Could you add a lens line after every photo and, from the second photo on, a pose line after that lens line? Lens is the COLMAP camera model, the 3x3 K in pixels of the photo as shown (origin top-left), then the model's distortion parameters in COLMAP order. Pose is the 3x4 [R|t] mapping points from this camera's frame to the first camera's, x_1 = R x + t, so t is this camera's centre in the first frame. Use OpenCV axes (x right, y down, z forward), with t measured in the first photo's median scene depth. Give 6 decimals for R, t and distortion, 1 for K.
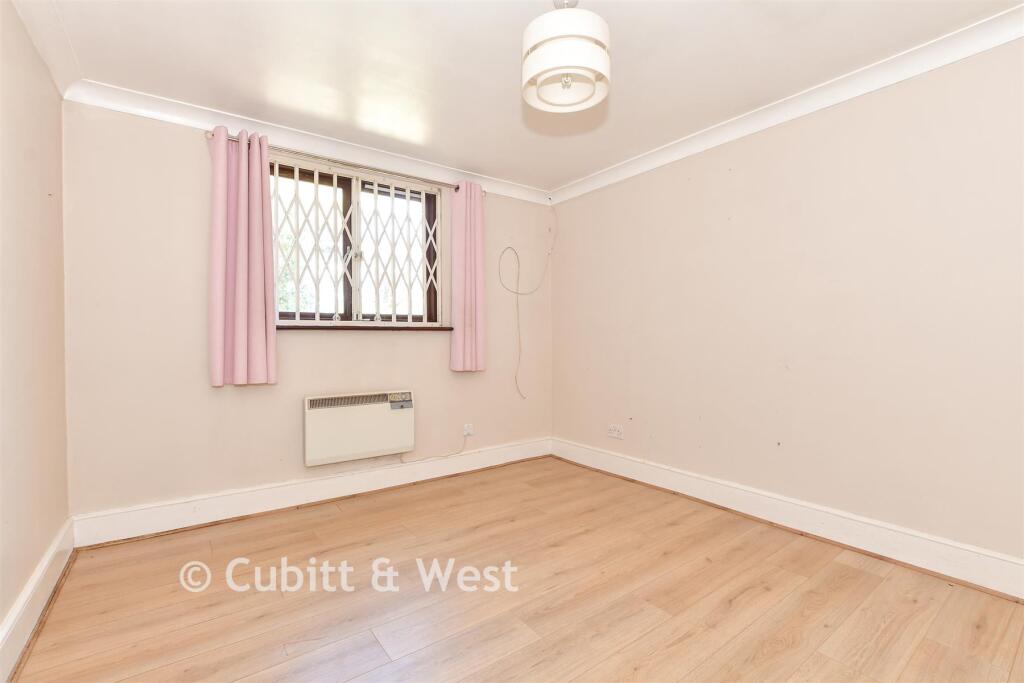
lens RADIAL K [[459.2, 0, 515.0], [0, 459.2, 345.3], [0, 0, 1]] dist [-0.017295, 0.000117]
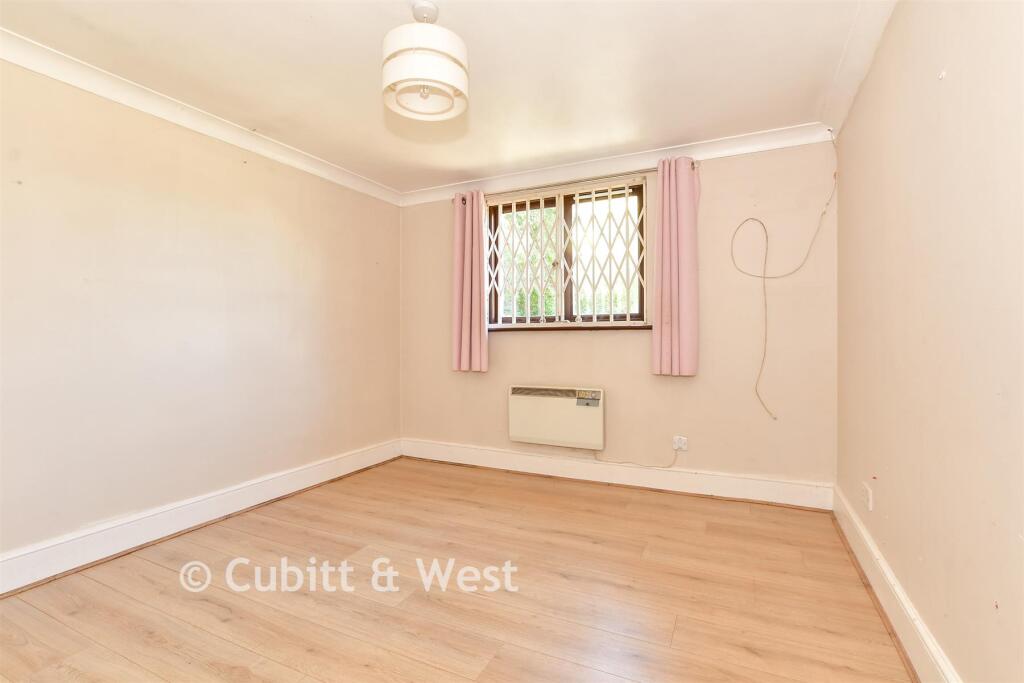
lens RADIAL K [[464.6, 0, 516.2], [0, 464.6, 340.3], [0, 0, 1]] dist [-0.021504, 0.000134]
pose [[0.465281, 0.002005, -0.885161, 0.593530], [-0.009780, 0.999948, -0.002877, -0.005075], [0.885109, 0.009996, 0.465277, 0.365701]]
